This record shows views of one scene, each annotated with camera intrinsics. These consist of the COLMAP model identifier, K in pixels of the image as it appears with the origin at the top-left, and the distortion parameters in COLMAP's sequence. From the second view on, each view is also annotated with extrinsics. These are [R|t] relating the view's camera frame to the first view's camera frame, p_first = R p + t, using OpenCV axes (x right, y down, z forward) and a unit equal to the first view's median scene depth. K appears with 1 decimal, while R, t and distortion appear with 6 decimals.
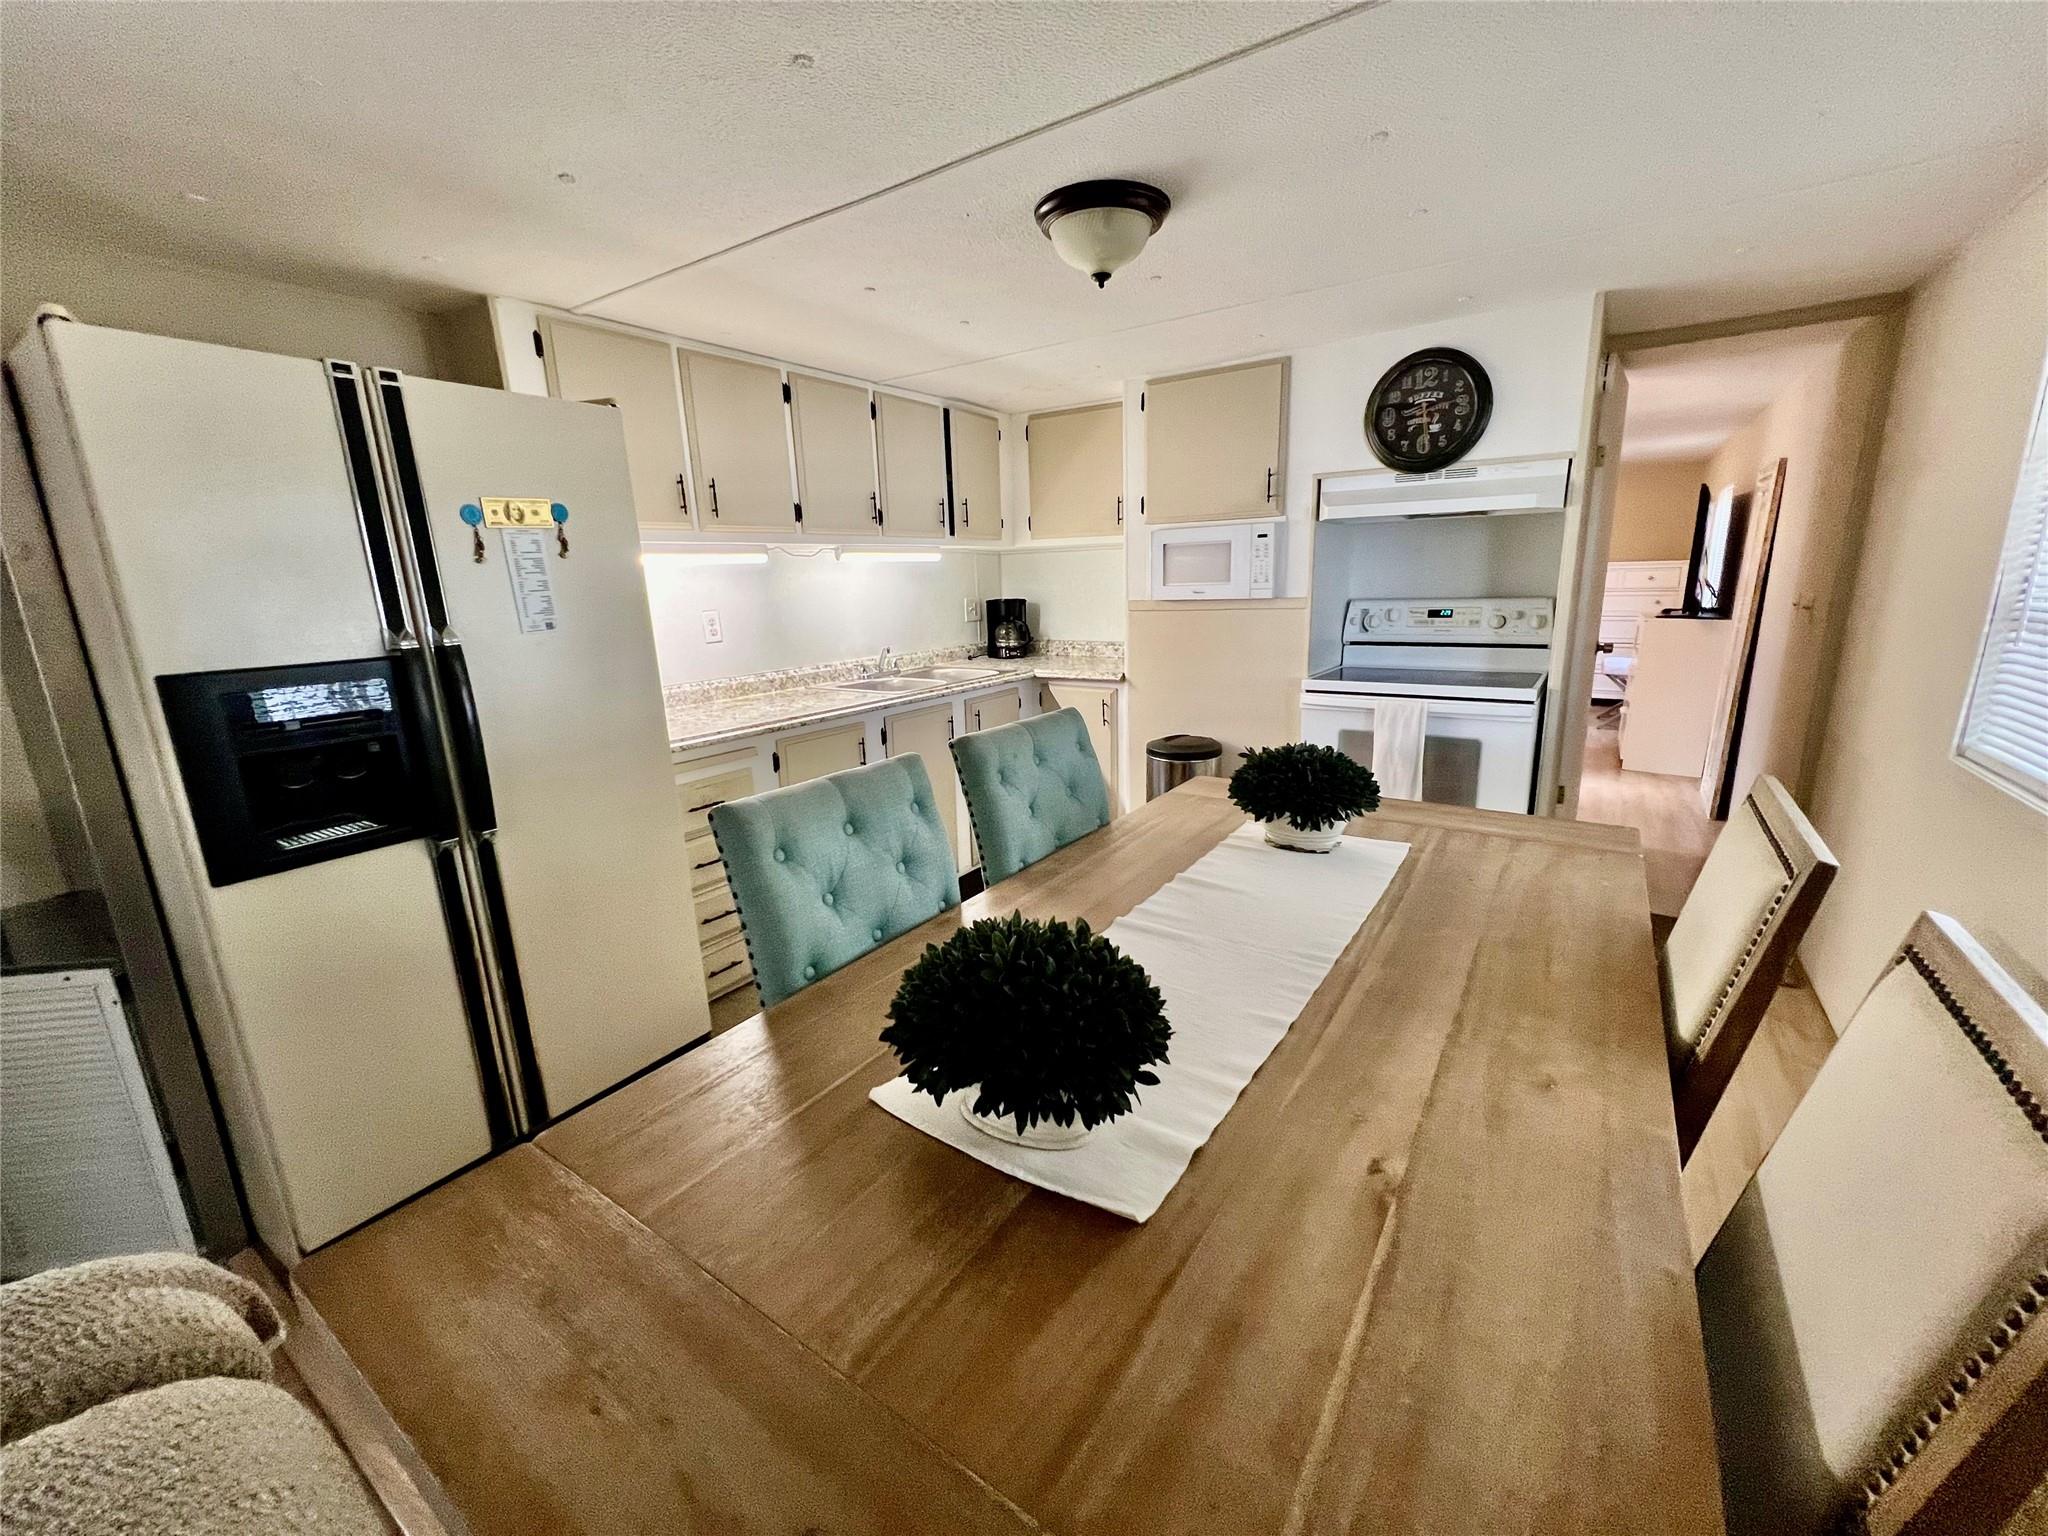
lens RADIAL K [[817.3, 0, 1025.6], [0, 817.3, 773.3], [0, 0, 1]] dist [-0.012016, 0.000344]
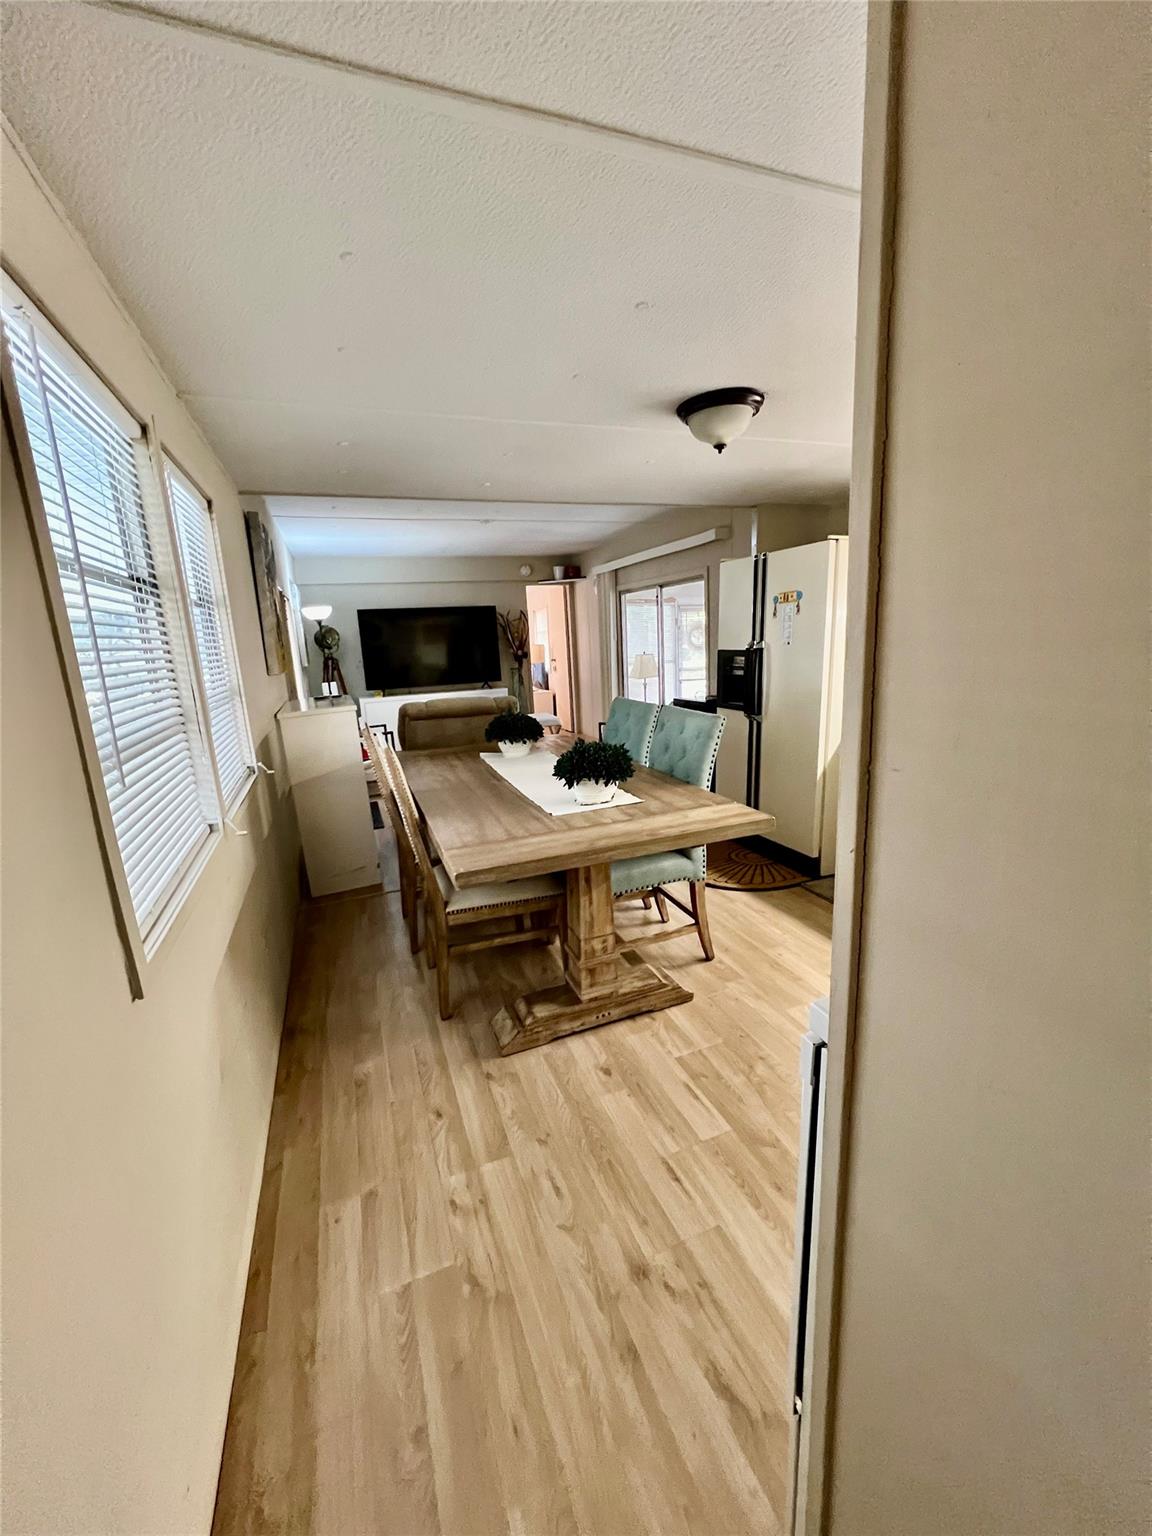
lens RADIAL K [[613.0, 0, 575.1], [0, 613.0, 771.5], [0, 0, 1]] dist [-0.012016, 0.000344]
pose [[-0.564158, 0.233816, -0.791868, 1.376398], [-0.127840, 0.922764, 0.363544, -0.435532], [0.815710, 0.306329, -0.490694, 1.589391]]
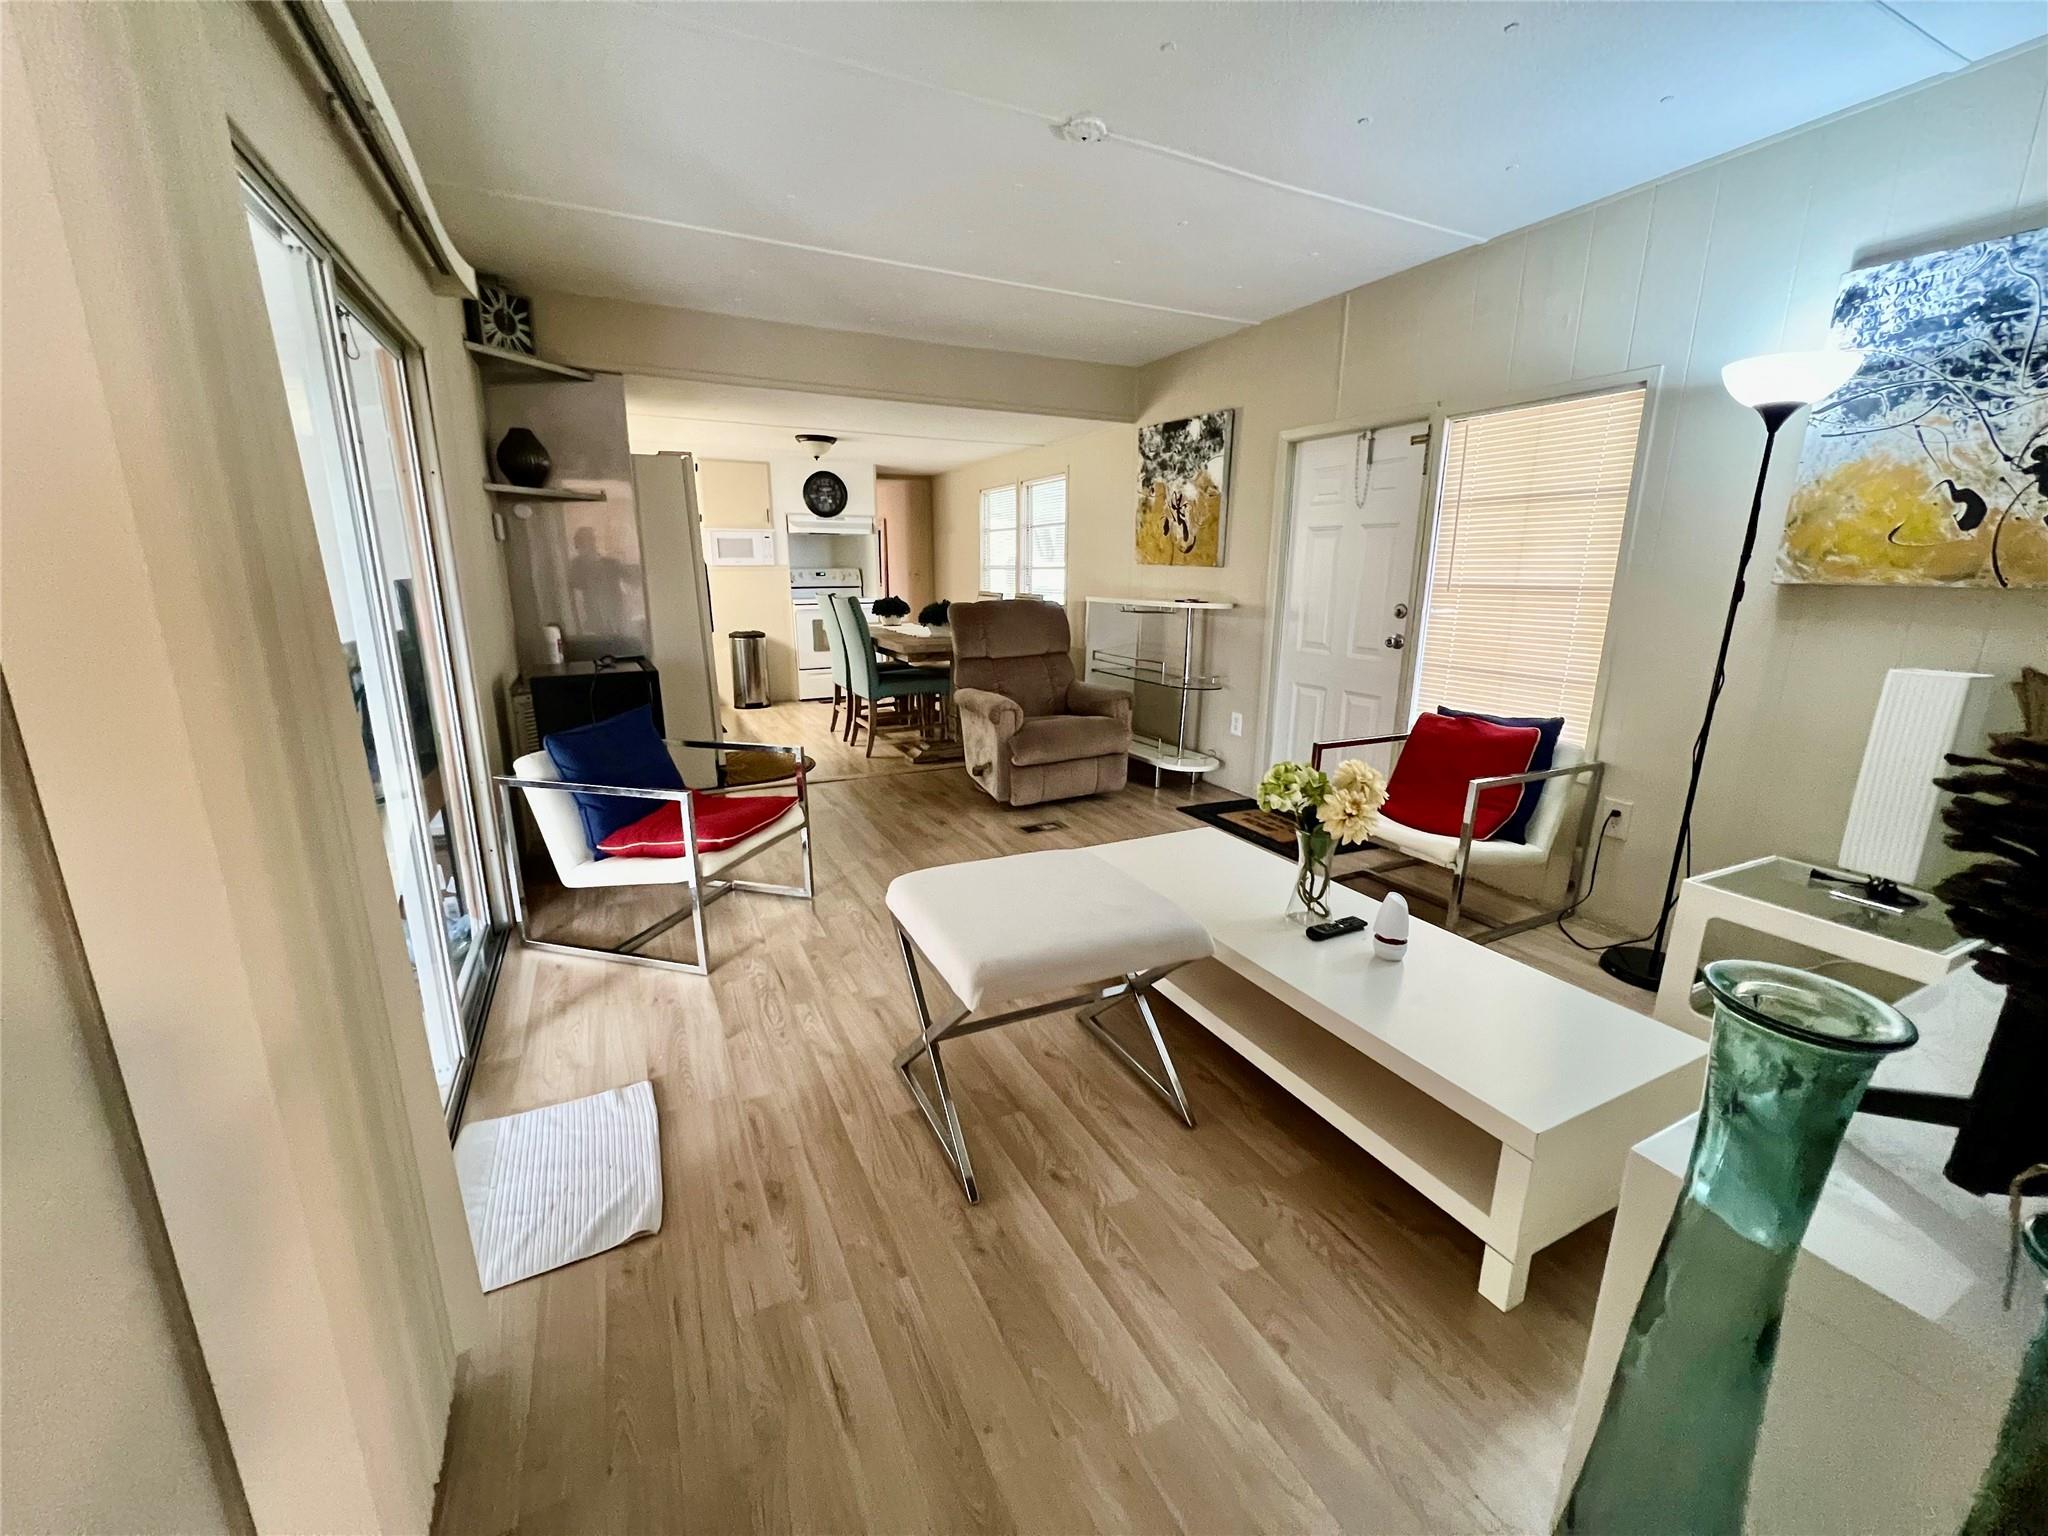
lens RADIAL K [[817.3, 0, 1026.1], [0, 817.3, 767.1], [0, 0, 1]] dist [-0.012016, 0.000344]
pose [[0.490827, -0.177324, 0.853021, -1.442024], [0.175250, 0.979152, 0.102705, 0.235666], [-0.853450, 0.099081, 0.511671, -0.734380]]
